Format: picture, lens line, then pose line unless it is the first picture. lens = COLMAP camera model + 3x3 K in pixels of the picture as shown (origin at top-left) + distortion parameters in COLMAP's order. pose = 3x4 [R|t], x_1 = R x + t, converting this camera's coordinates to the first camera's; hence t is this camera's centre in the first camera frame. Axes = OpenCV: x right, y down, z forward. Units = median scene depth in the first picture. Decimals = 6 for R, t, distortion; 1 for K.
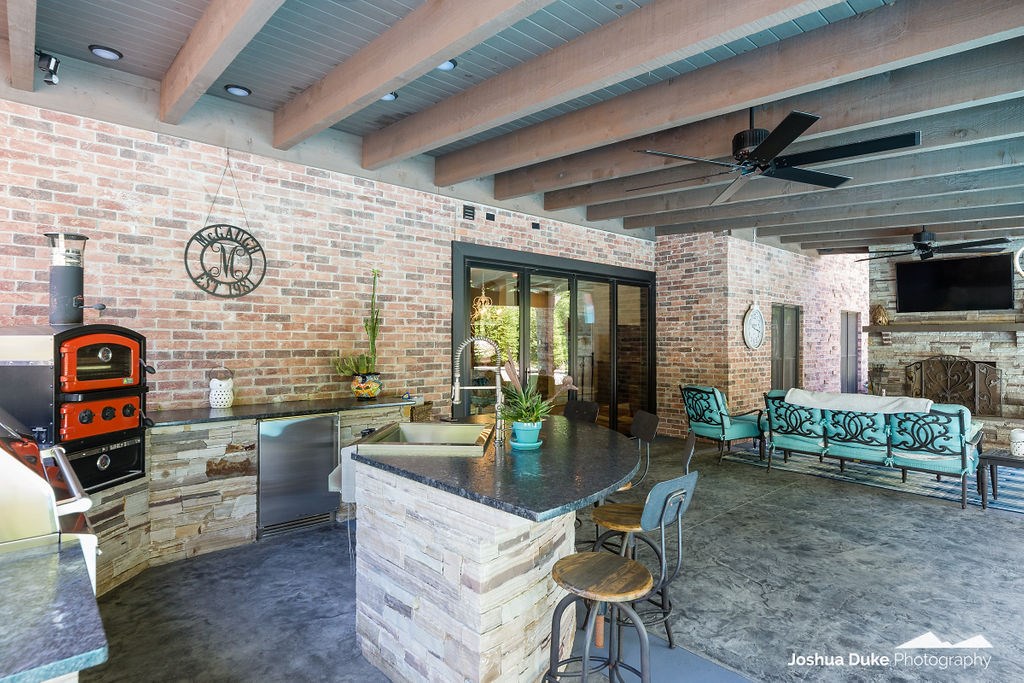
lens RADIAL K [[542.6, 0, 518.0], [0, 542.6, 336.9], [0, 0, 1]] dist [-0.001035, -0.000354]
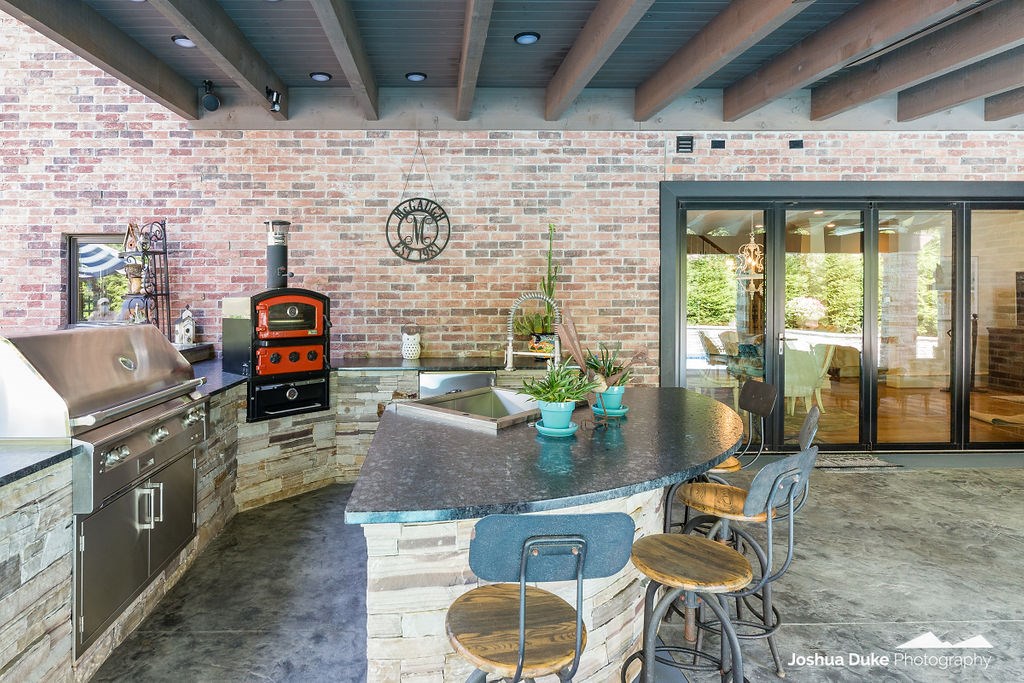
lens RADIAL K [[545.1, 0, 511.3], [0, 545.1, 302.0], [0, 0, 1]] dist [-0.002158, -0.000105]
pose [[0.751979, -0.005017, -0.659169, 0.346493], [0.011493, 0.999919, 0.005502, 0.006474], [0.659087, -0.011713, 0.751975, 0.259403]]
